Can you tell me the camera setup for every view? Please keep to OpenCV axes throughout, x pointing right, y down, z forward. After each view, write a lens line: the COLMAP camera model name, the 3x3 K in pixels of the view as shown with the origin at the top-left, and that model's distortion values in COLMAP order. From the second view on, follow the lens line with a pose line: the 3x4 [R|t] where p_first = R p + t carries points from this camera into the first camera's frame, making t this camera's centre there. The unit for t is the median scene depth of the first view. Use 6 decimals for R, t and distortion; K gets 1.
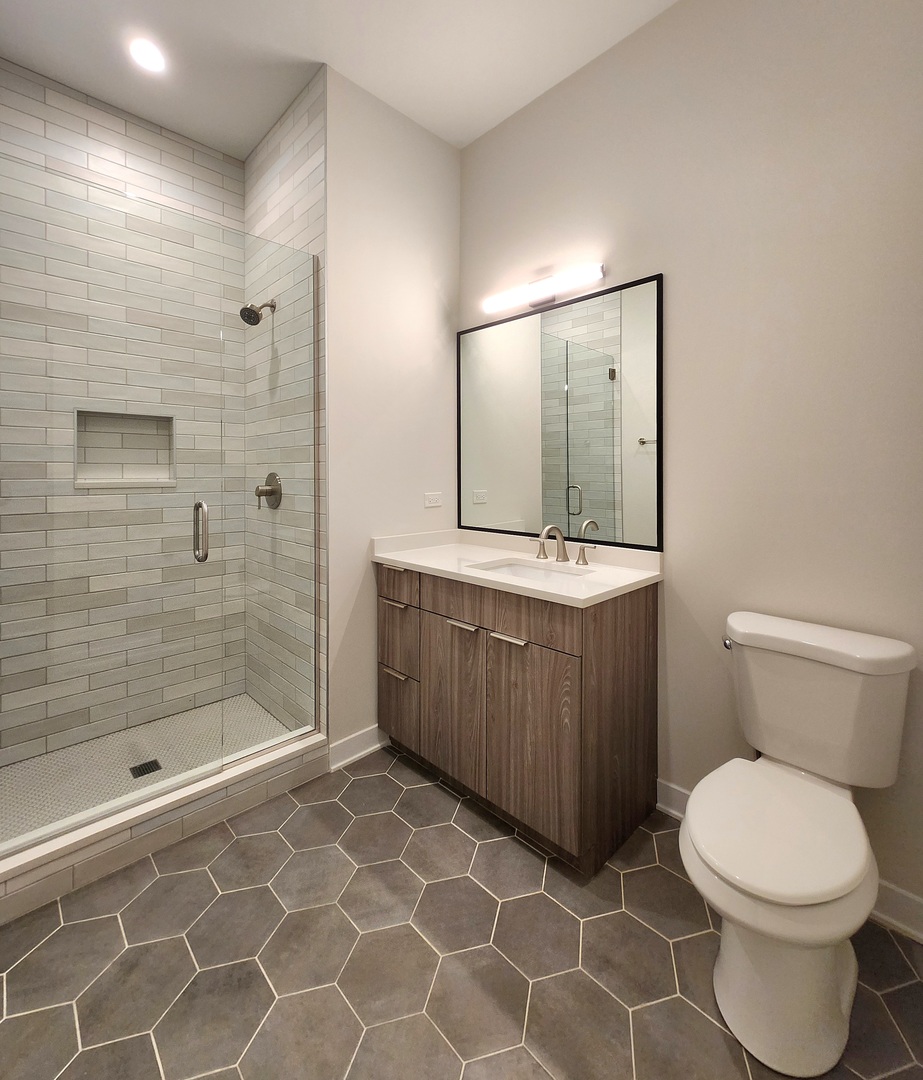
lens RADIAL K [[499.8, 0, 459.7], [0, 499.8, 471.7], [0, 0, 1]] dist [0.007037, -0.000087]
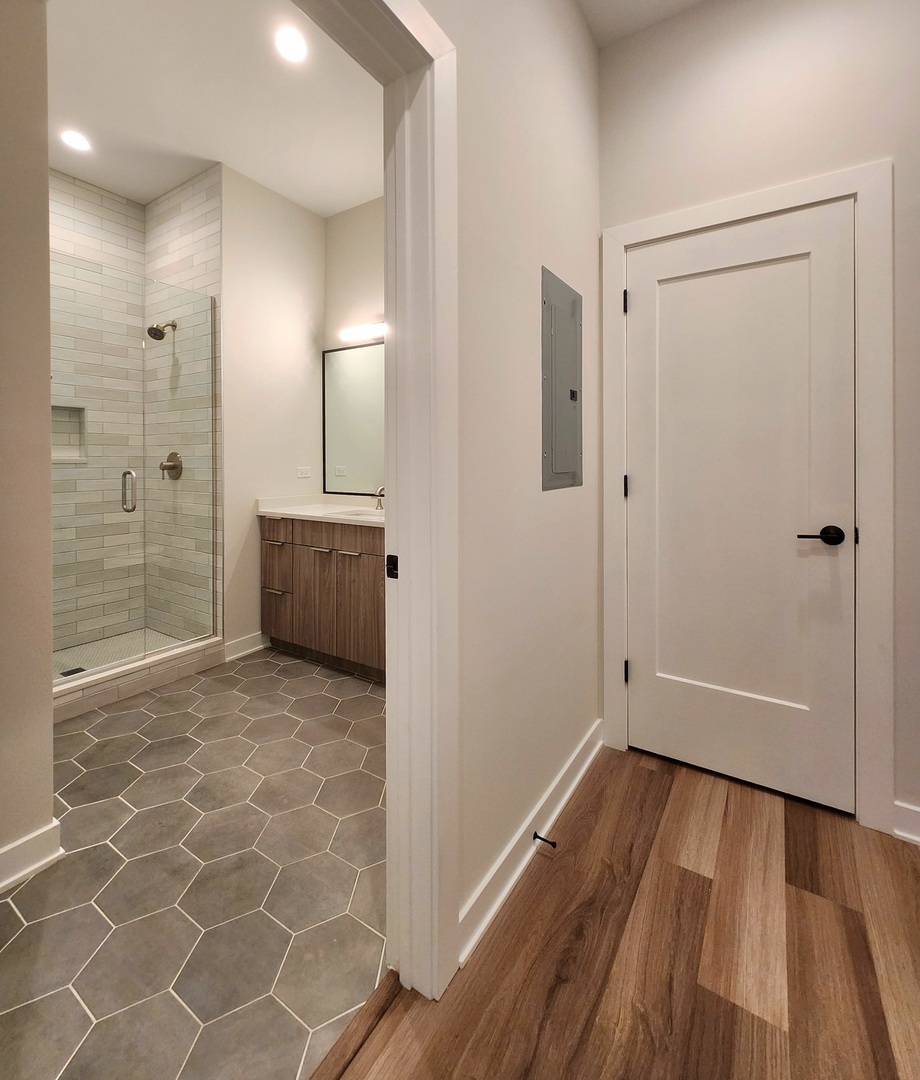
lens RADIAL K [[499.8, 0, 481.2], [0, 499.8, 458.6], [0, 0, 1]] dist [0.007037, -0.000087]
pose [[0.965180, -0.001515, 0.261581, 0.067407], [0.001351, 0.999999, 0.000809, 0.021056], [-0.261582, -0.000427, 0.965181, -0.534558]]
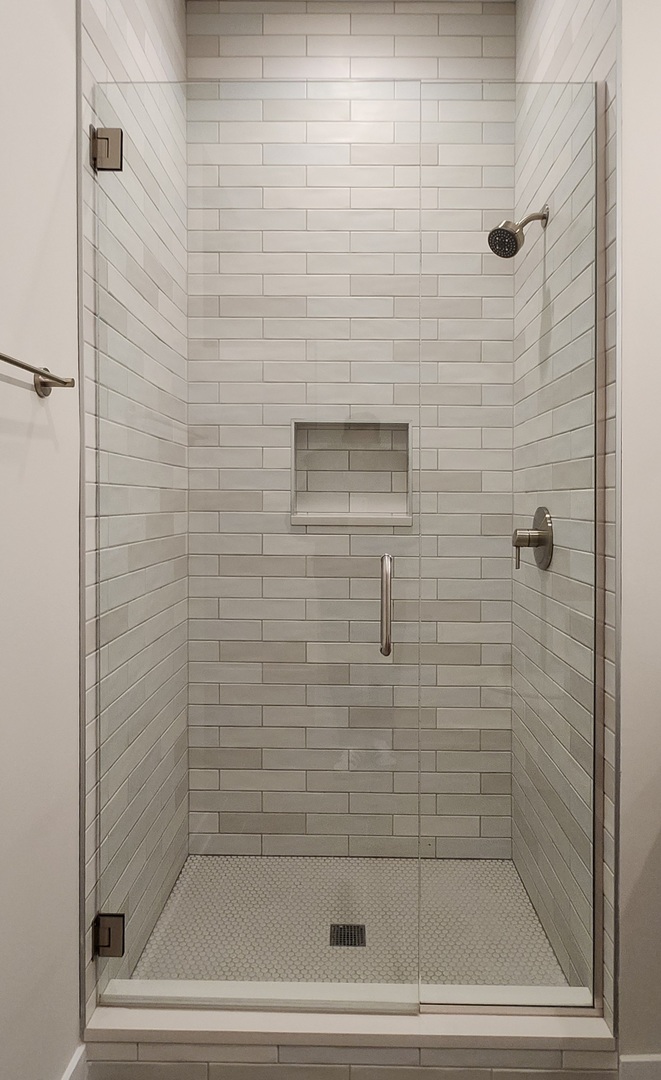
lens RADIAL K [[682.3, 0, 328.2], [0, 682.3, 503.8], [0, 0, 1]] dist [0.005515, 0.000168]
pose [[0.696200, 0.010483, -0.717771, 0.021655], [-0.006950, 0.999945, 0.007863, -0.006787], [0.717814, -0.000485, 0.696234, 0.305682]]
